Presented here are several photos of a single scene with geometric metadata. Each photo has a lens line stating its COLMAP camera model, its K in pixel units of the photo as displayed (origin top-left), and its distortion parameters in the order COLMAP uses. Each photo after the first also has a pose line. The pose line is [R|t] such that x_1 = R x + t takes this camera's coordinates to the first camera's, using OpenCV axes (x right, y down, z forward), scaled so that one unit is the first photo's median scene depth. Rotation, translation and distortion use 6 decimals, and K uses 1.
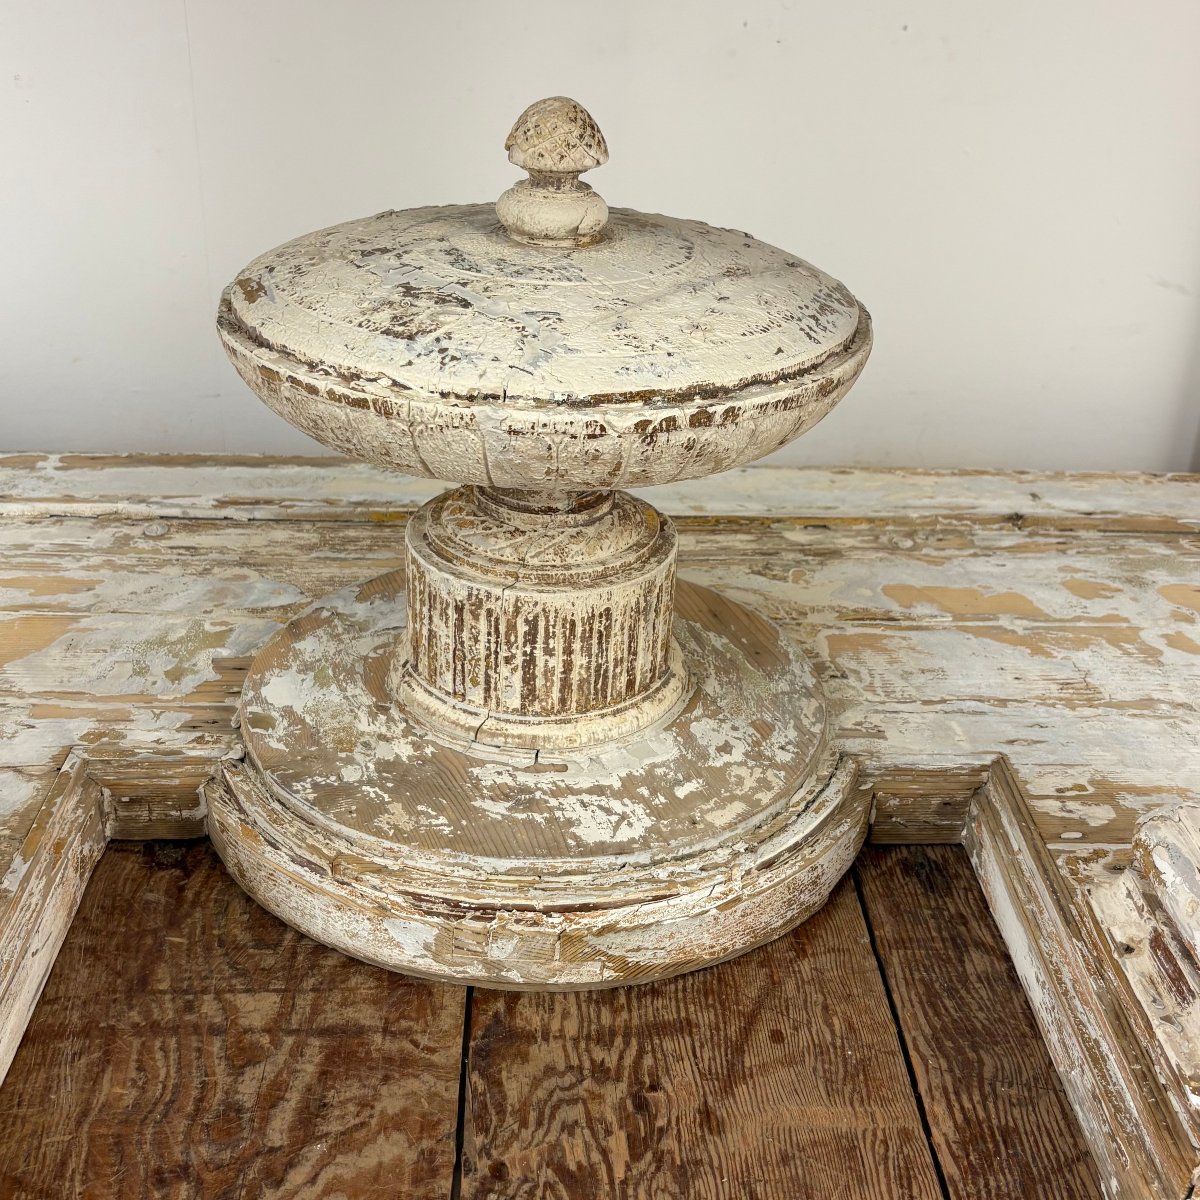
lens RADIAL K [[1462.9, 0, 597.0], [0, 1462.9, 601.1], [0, 0, 1]] dist [0.175080, -0.643181]
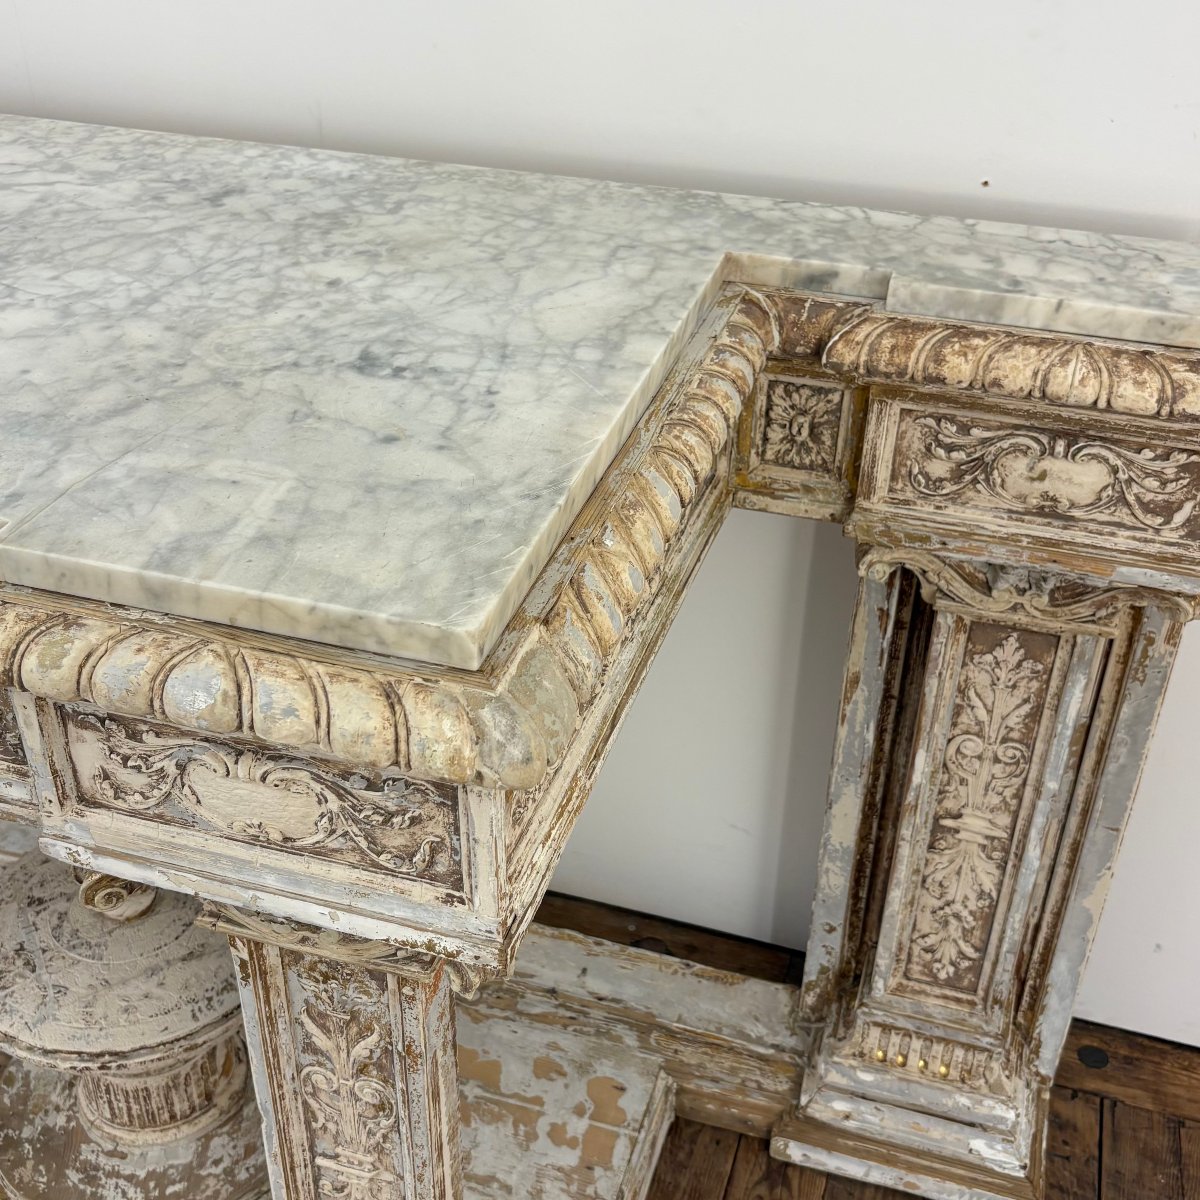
lens RADIAL K [[1462.9, 0, 597.0], [0, 1462.9, 601.1], [0, 0, 1]] dist [0.175080, -0.643181]
pose [[0.946009, 0.163602, -0.279823, 0.976348], [-0.138352, 0.984492, 0.107863, -0.887484], [0.293131, -0.063326, 0.953973, -0.591305]]
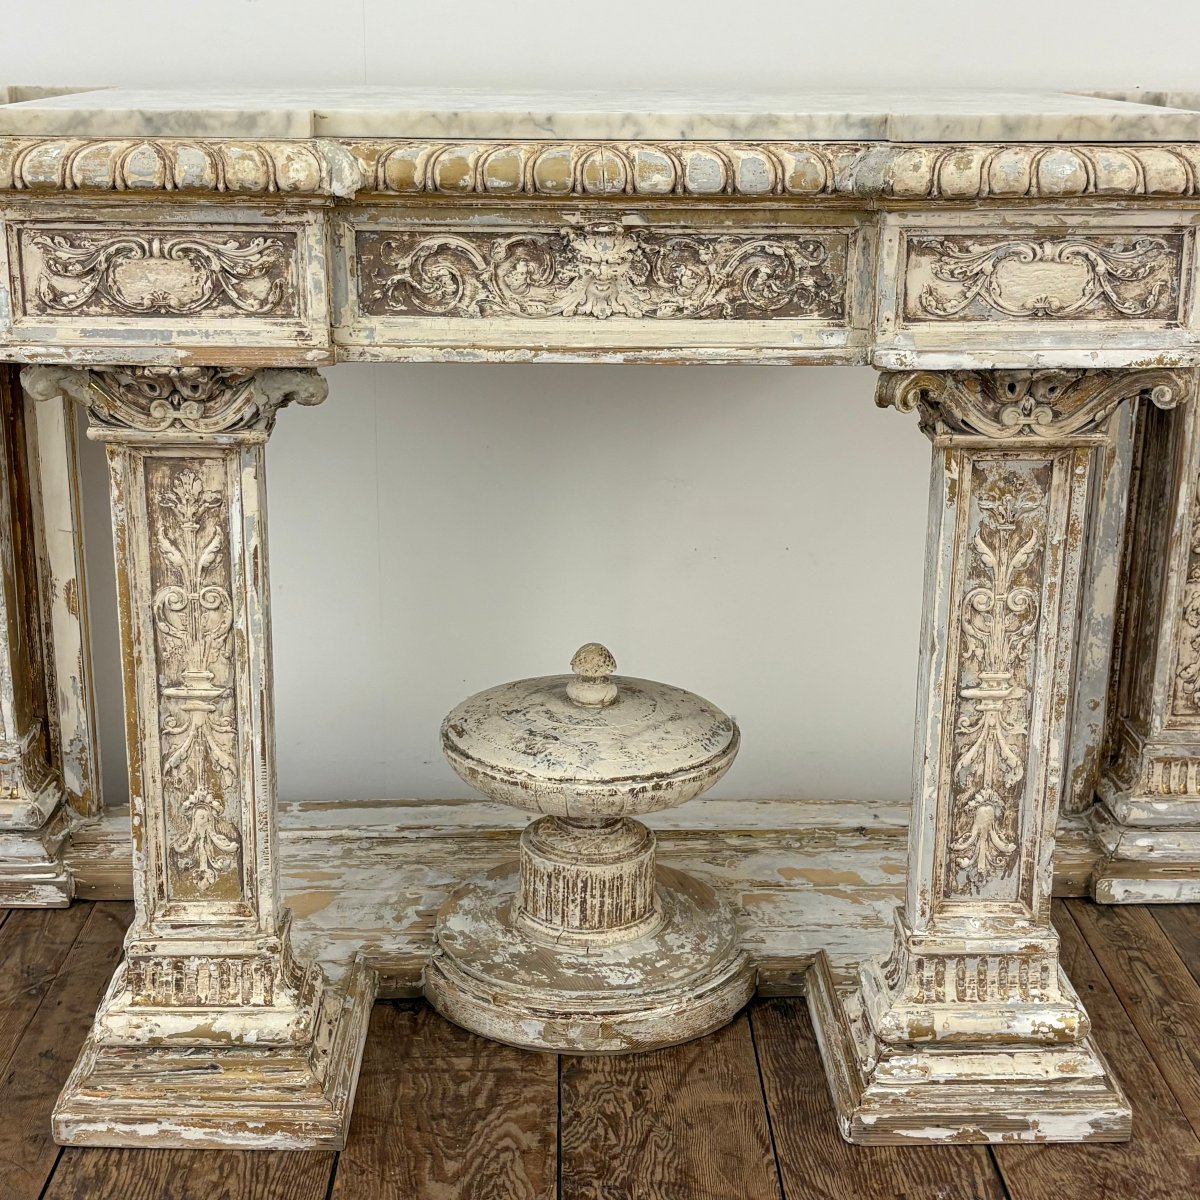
lens RADIAL K [[1829.7, 0, 596.4], [0, 1829.7, 602.2], [0, 0, 1]] dist [0.227086, -0.927932]
pose [[0.999693, -0.020166, -0.014389, 0.017893], [0.017116, 0.982152, -0.187311, 0.113404], [0.017910, 0.187007, 0.982195, -1.635714]]
